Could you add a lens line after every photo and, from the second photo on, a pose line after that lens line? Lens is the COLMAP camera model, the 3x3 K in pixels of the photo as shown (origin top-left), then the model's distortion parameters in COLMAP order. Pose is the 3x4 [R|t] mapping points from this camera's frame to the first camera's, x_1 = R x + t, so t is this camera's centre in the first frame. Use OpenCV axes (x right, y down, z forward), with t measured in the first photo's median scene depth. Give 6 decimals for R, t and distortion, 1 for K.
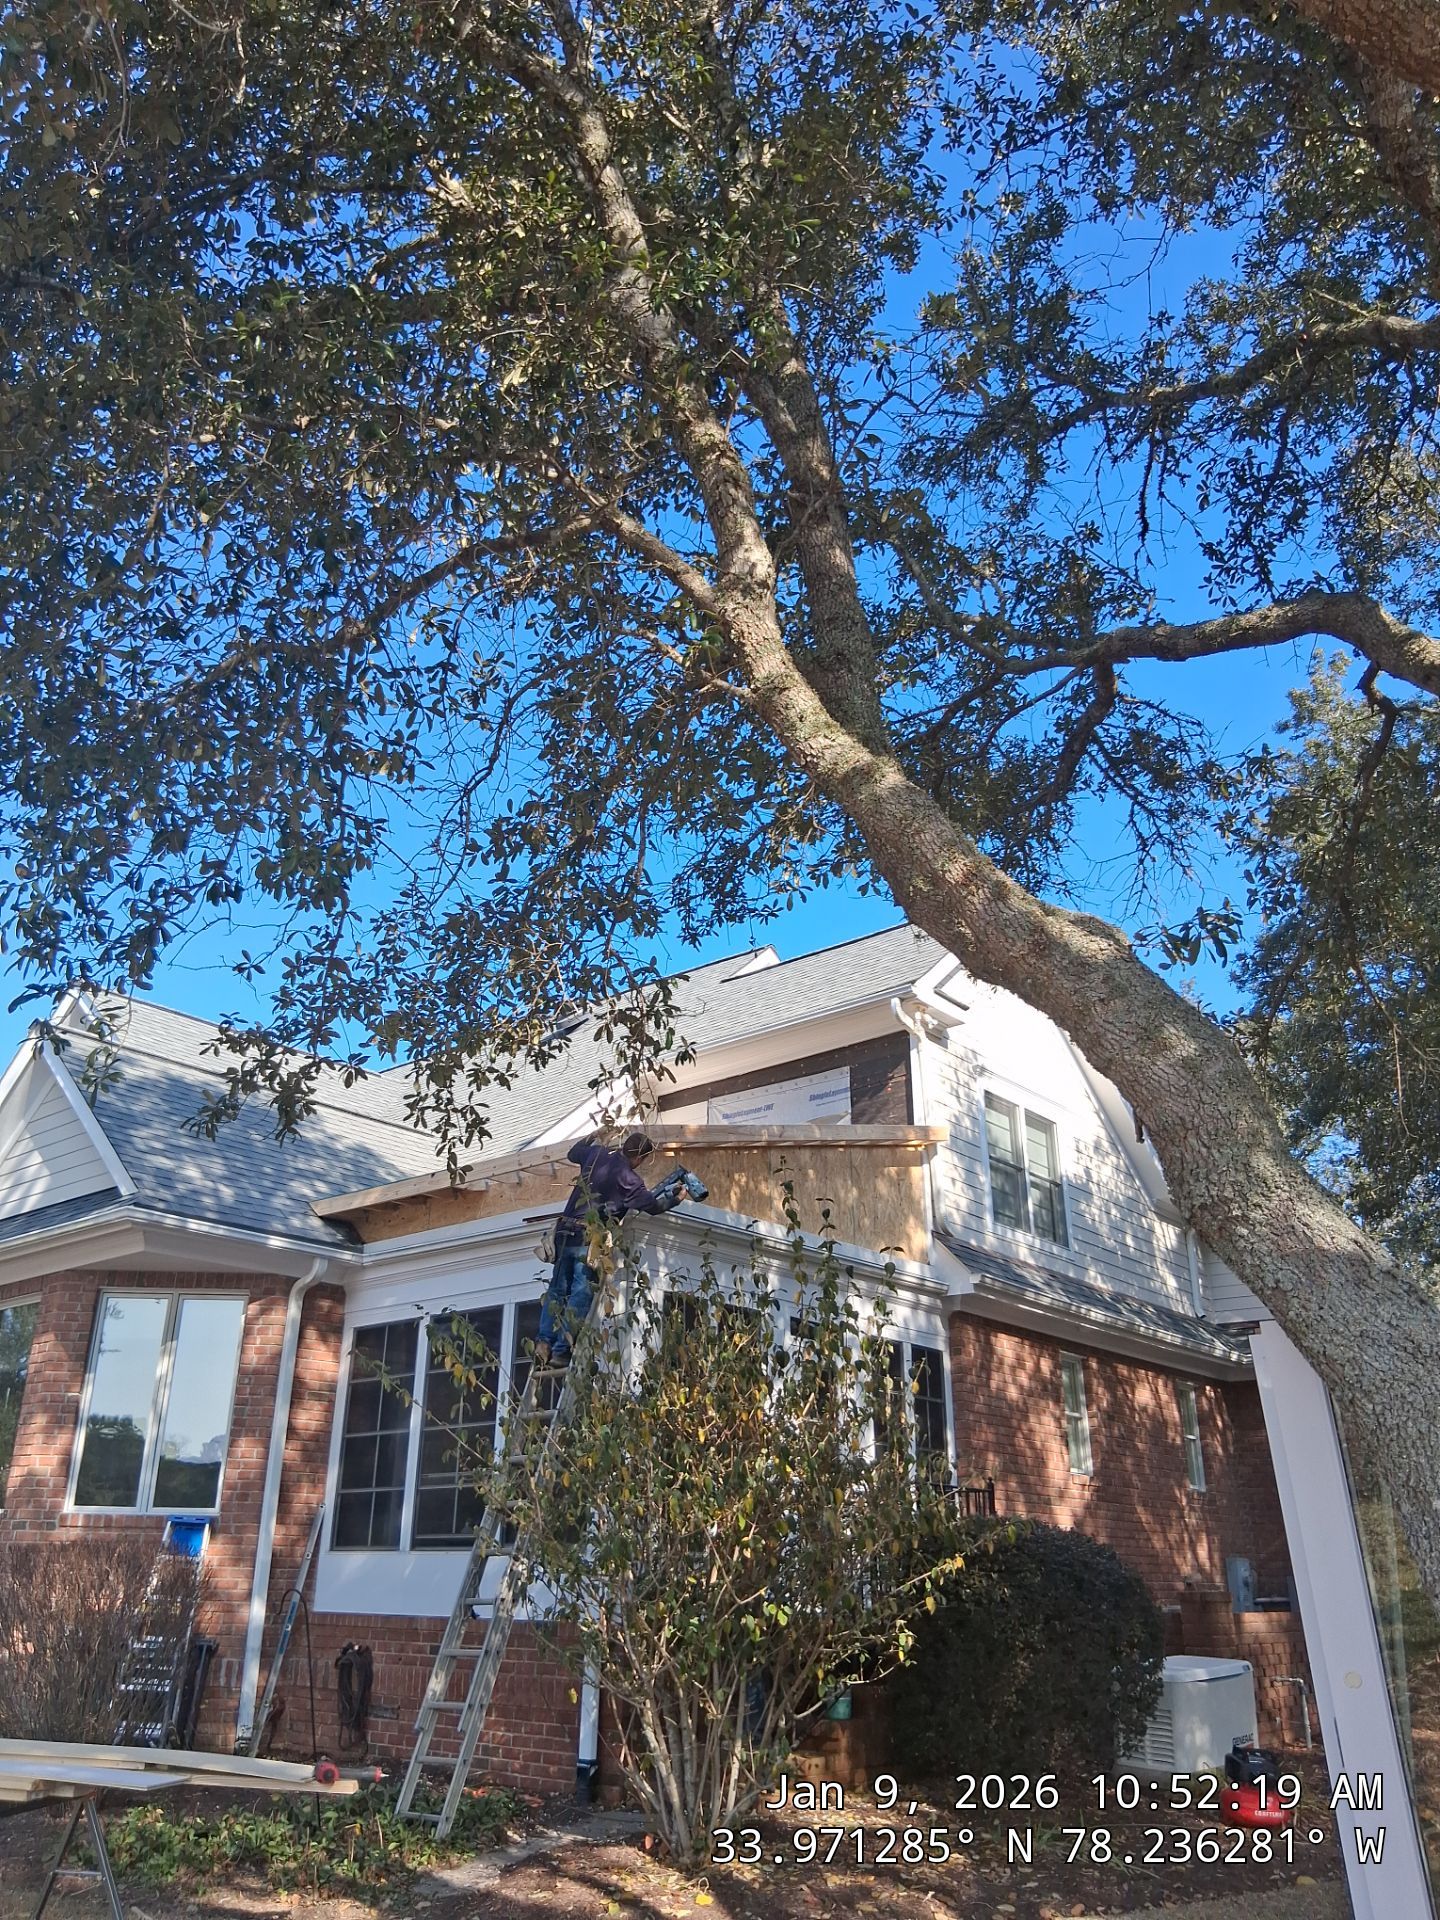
lens RADIAL K [[1468.2, 0, 712.2], [0, 1468.2, 952.9], [0, 0, 1]] dist [0.115120, -0.204658]
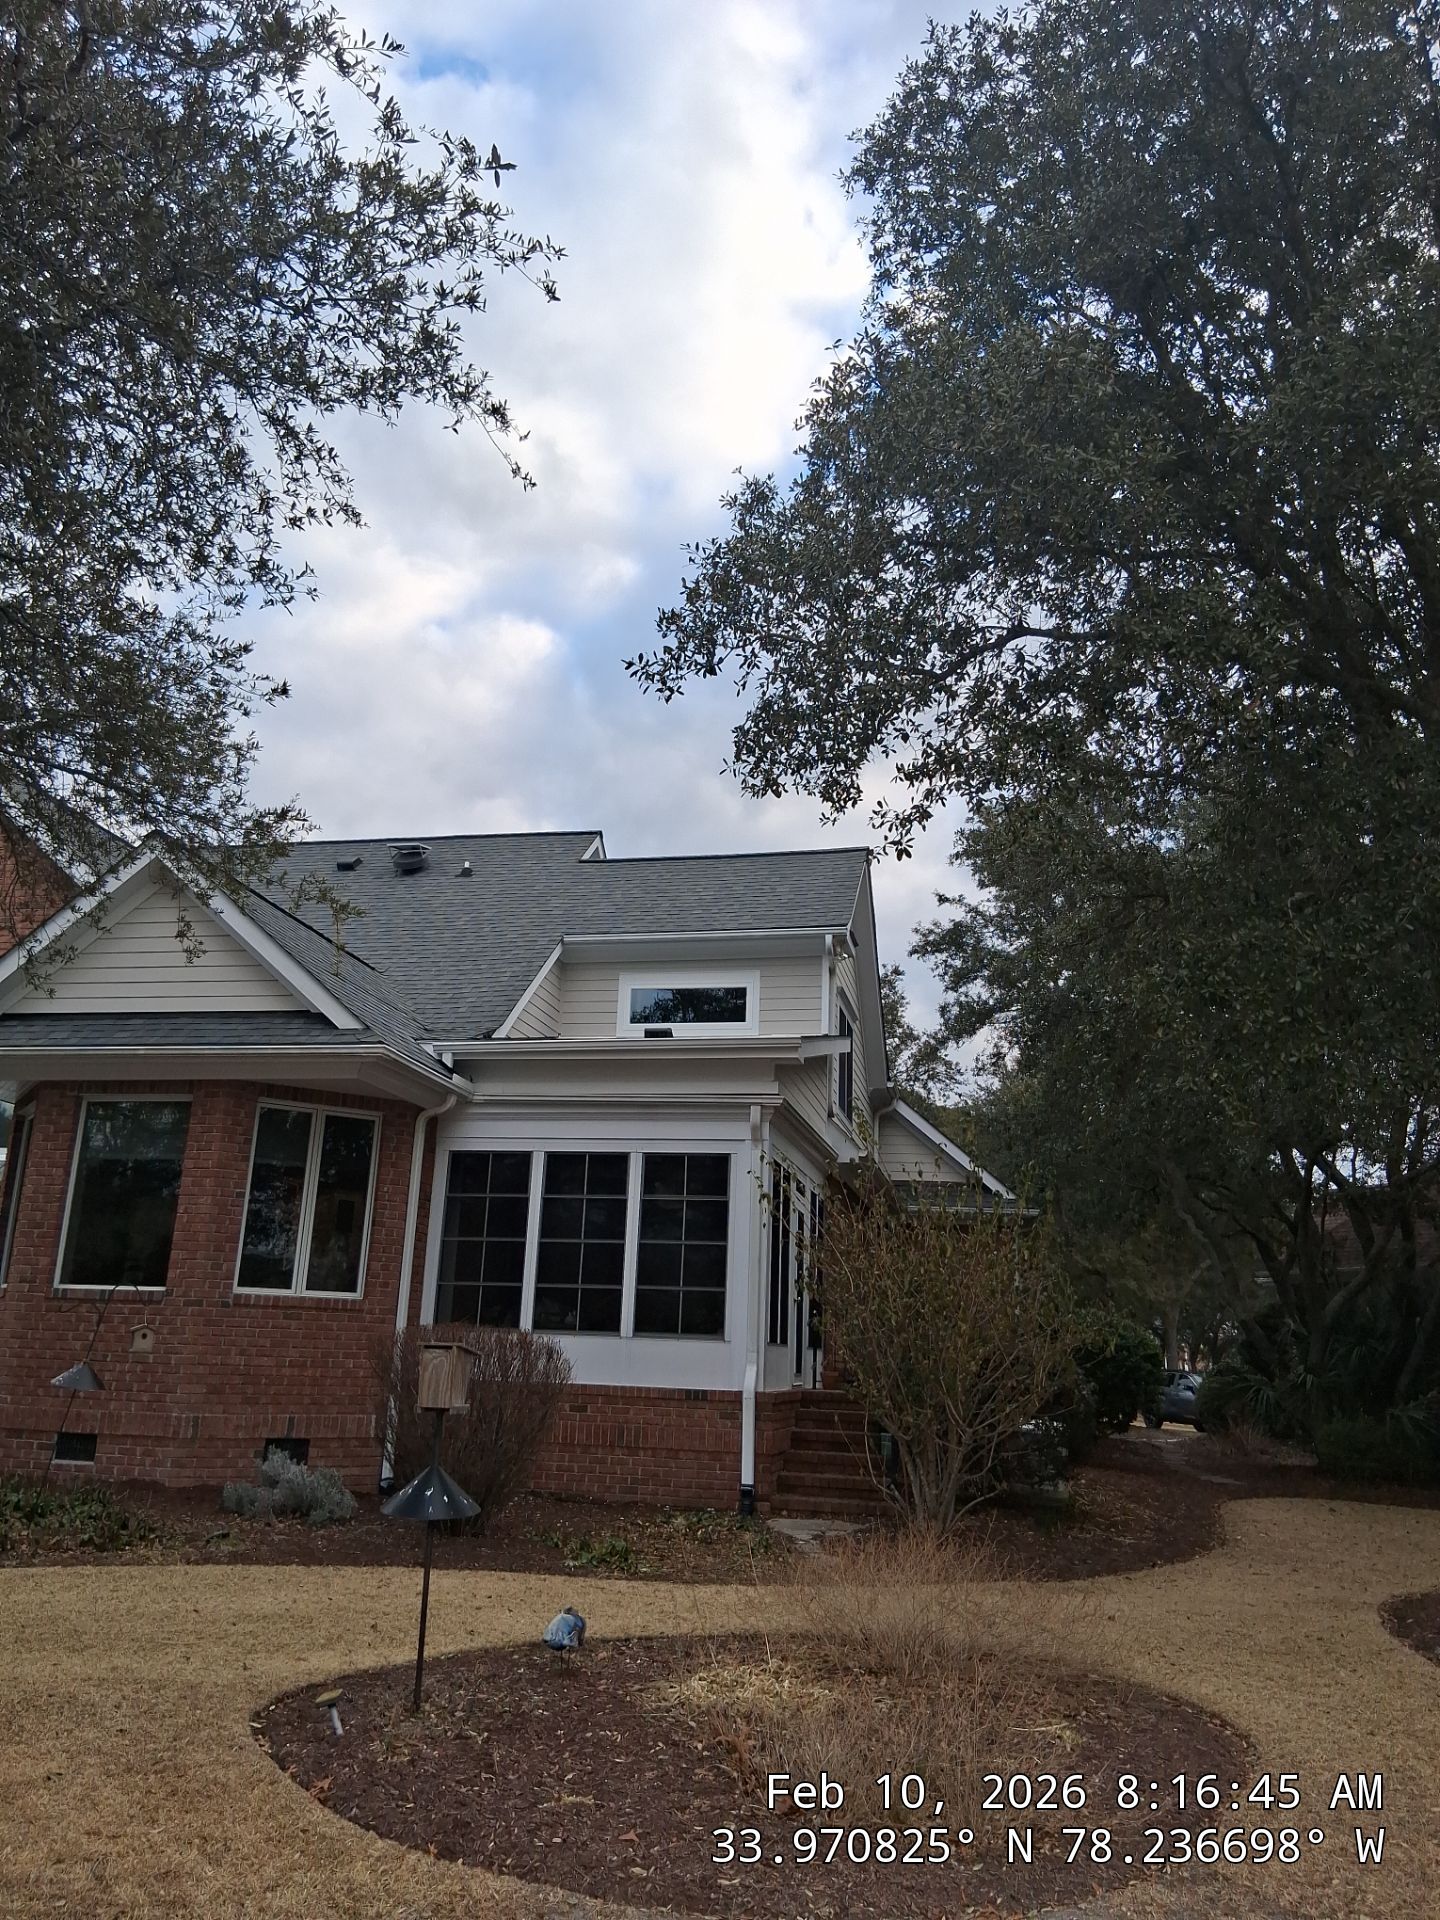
lens RADIAL K [[1468.2, 0, 712.2], [0, 1468.2, 952.9], [0, 0, 1]] dist [0.115120, -0.204658]
pose [[0.875578, 0.154426, 0.457729, -0.668482], [-0.216673, 0.972413, 0.086401, -0.053675], [-0.431759, -0.174829, 0.884884, -0.119250]]
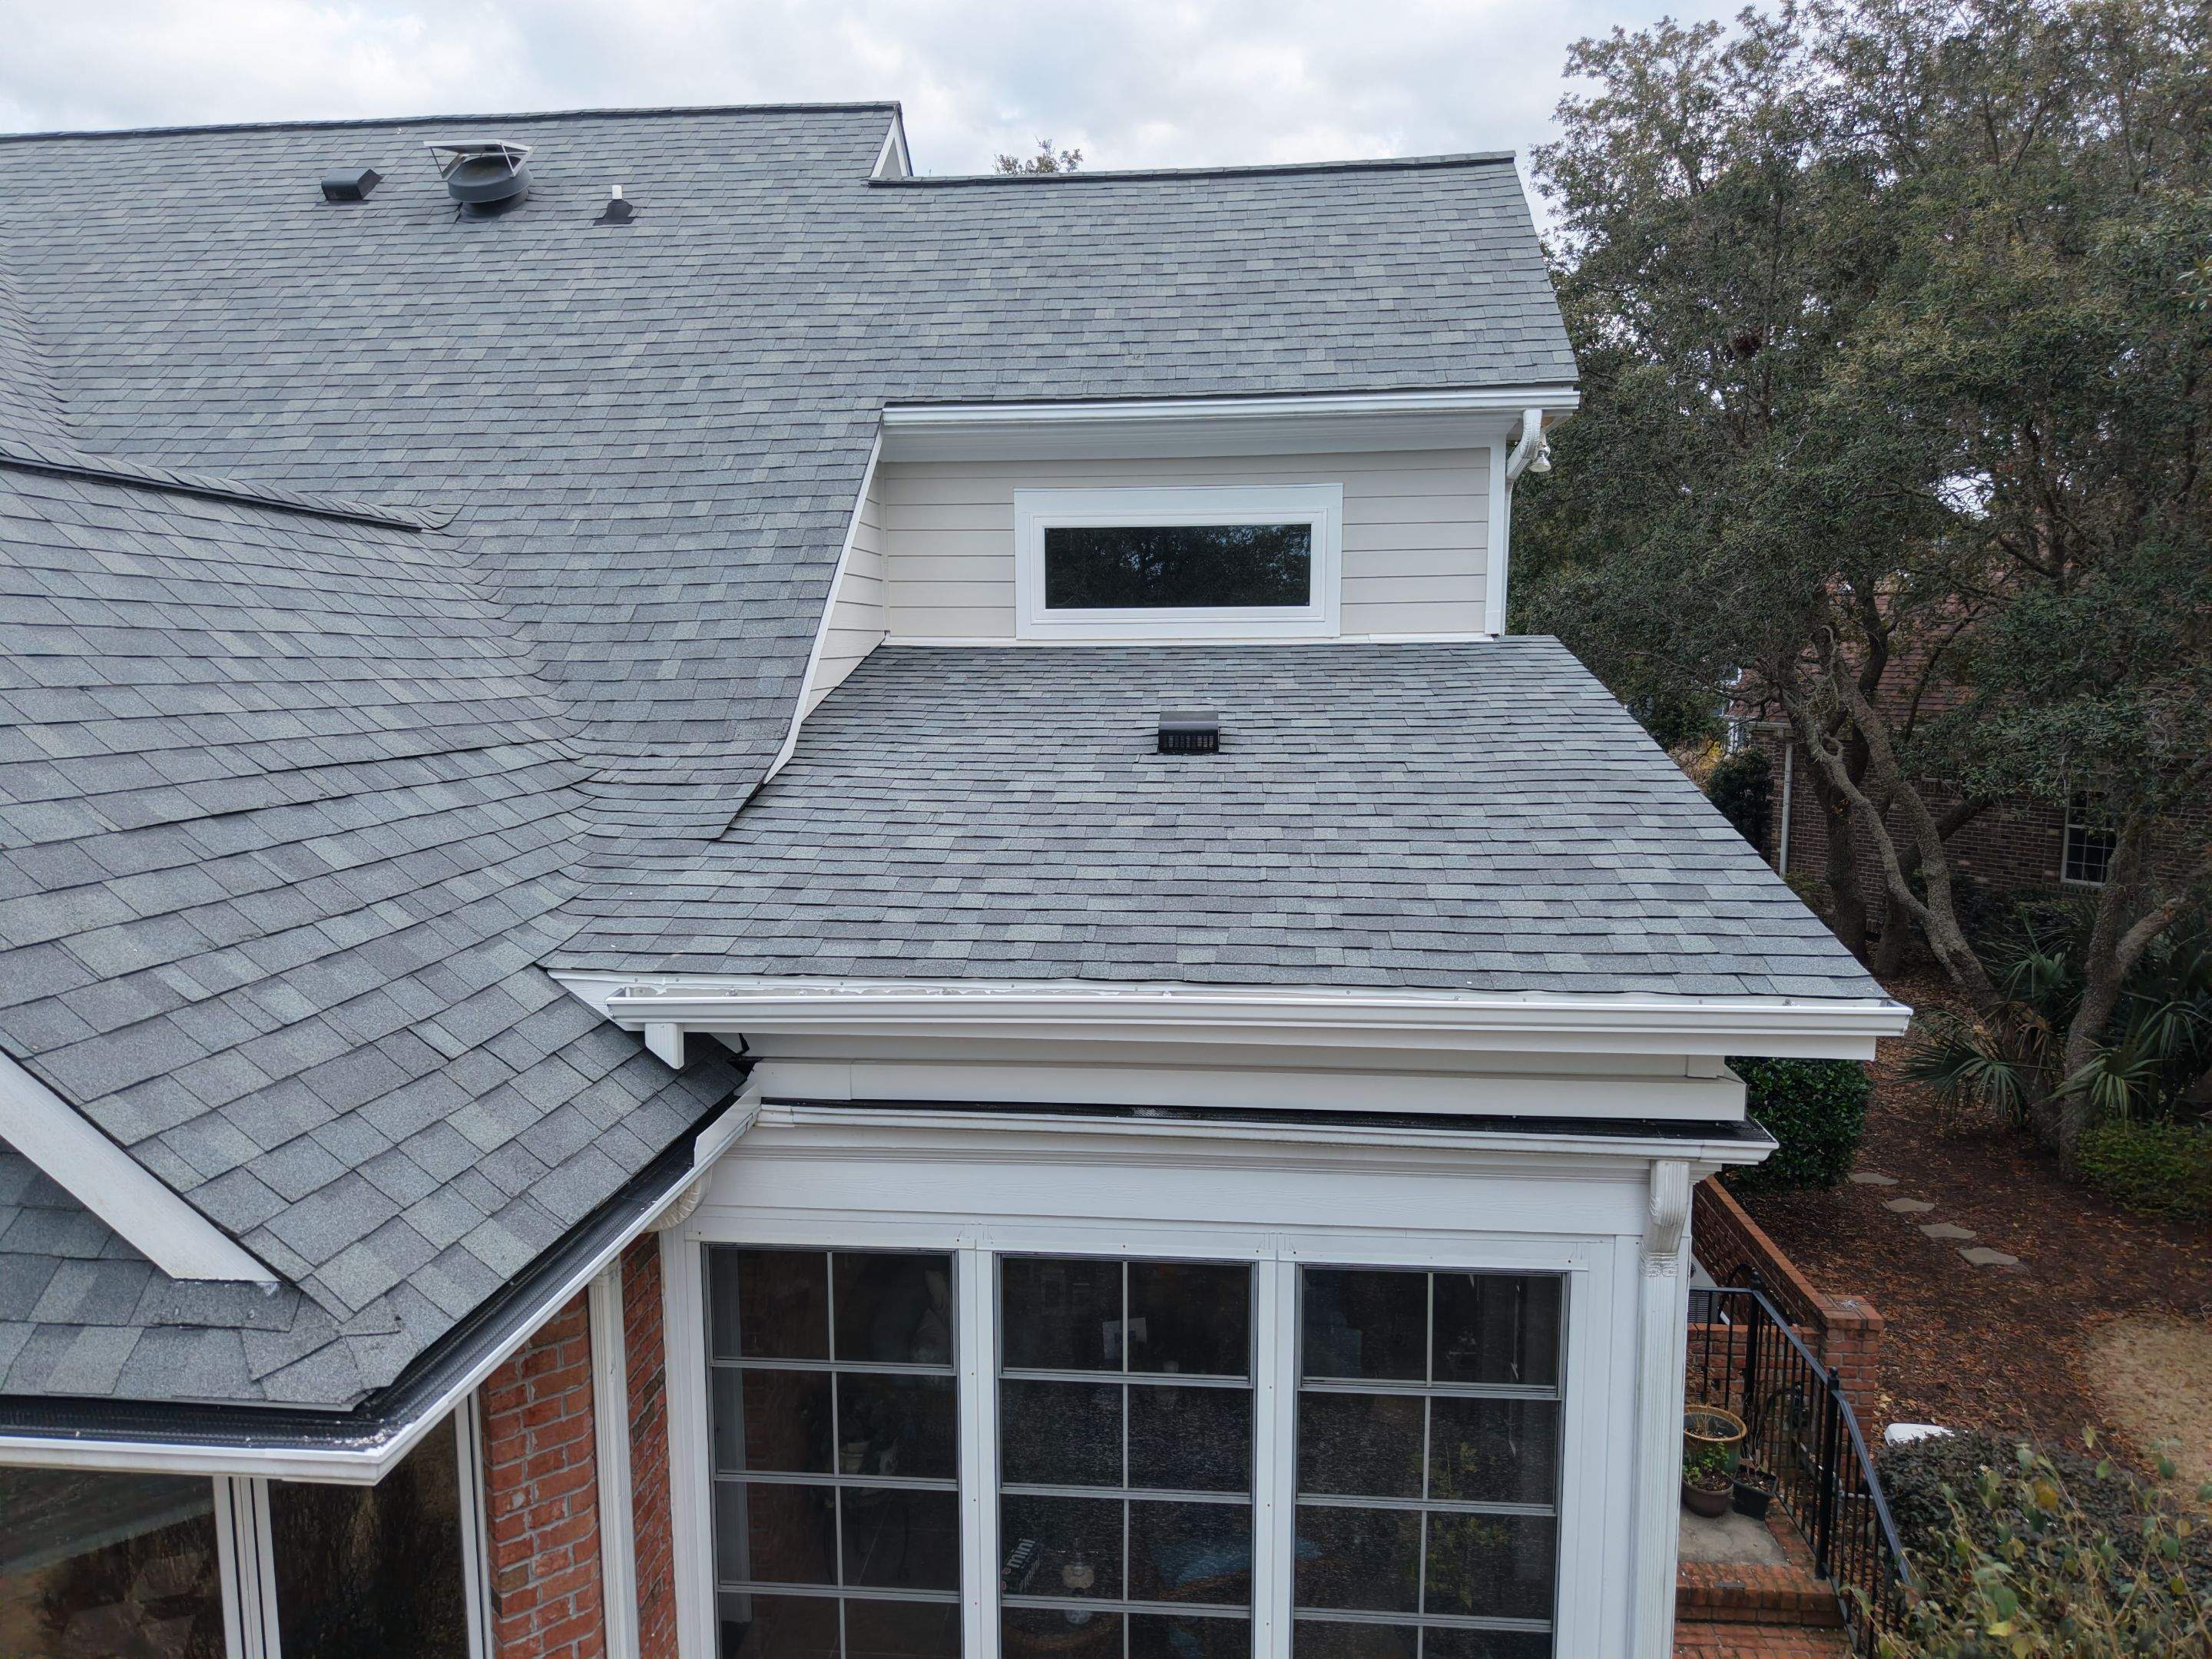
lens RADIAL K [[1485.7, 0, 1105.1], [0, 1485.7, 843.9], [0, 0, 1]] dist [0.022766, -0.016149]
pose [[0.811382, -0.090609, 0.577450, -0.404142], [-0.218378, 0.869384, 0.443263, -0.048328], [-0.542190, -0.485758, 0.685616, 0.767315]]
